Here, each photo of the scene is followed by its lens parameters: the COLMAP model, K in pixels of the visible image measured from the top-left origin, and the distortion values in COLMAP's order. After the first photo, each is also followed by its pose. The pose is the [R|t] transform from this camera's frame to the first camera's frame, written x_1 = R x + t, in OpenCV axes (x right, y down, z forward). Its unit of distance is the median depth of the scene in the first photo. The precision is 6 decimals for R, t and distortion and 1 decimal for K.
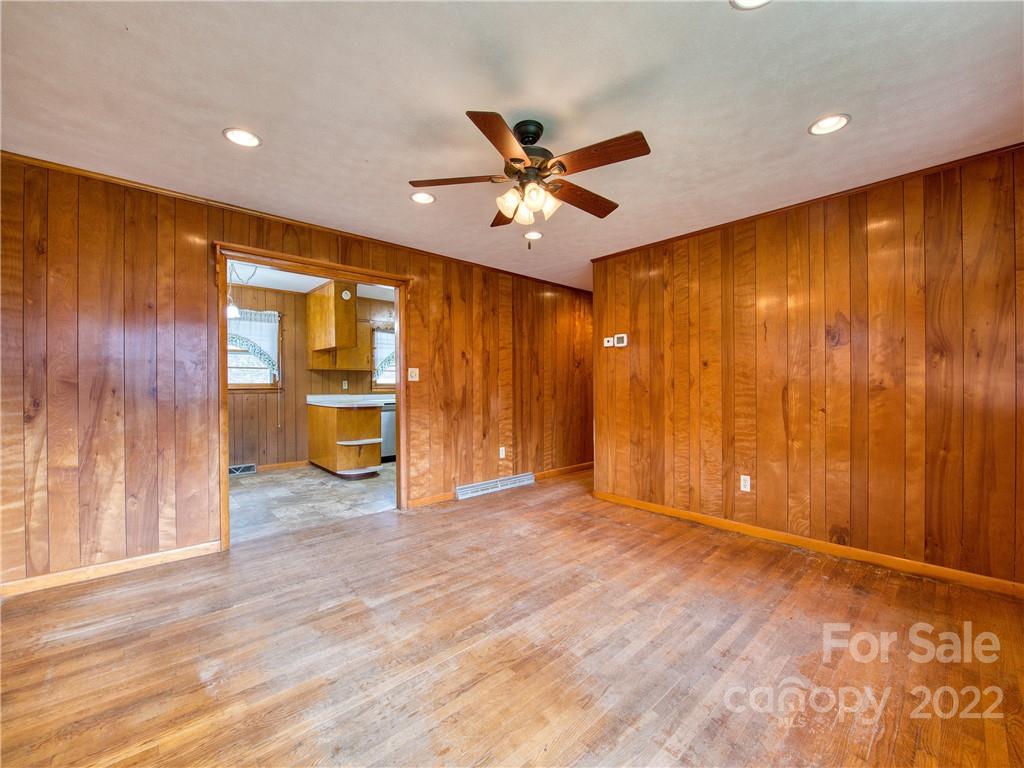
lens RADIAL K [[412.3, 0, 510.3], [0, 412.3, 390.4], [0, 0, 1]] dist [-0.015132, 0.000188]
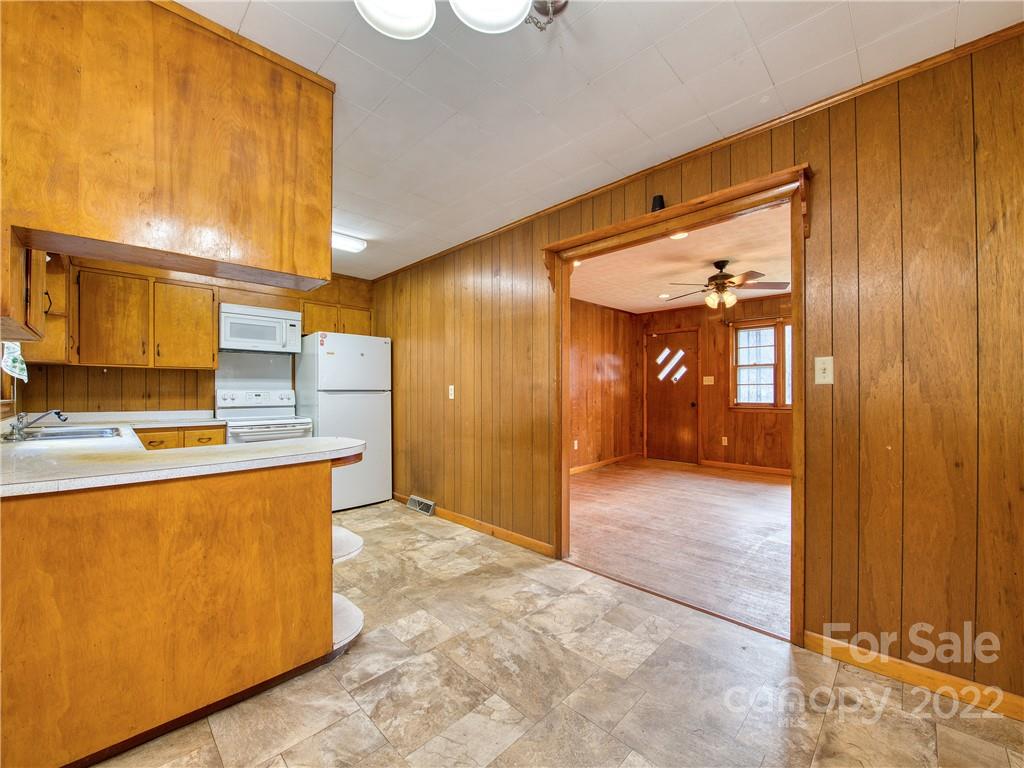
lens RADIAL K [[412.3, 0, 510.3], [0, 412.3, 390.4], [0, 0, 1]] dist [-0.015132, 0.000188]
pose [[-0.052458, 0.000514, 0.998623, -1.203182], [0.020058, 0.999799, 0.000539, -0.020914], [-0.998422, 0.020058, -0.052458, 1.350028]]
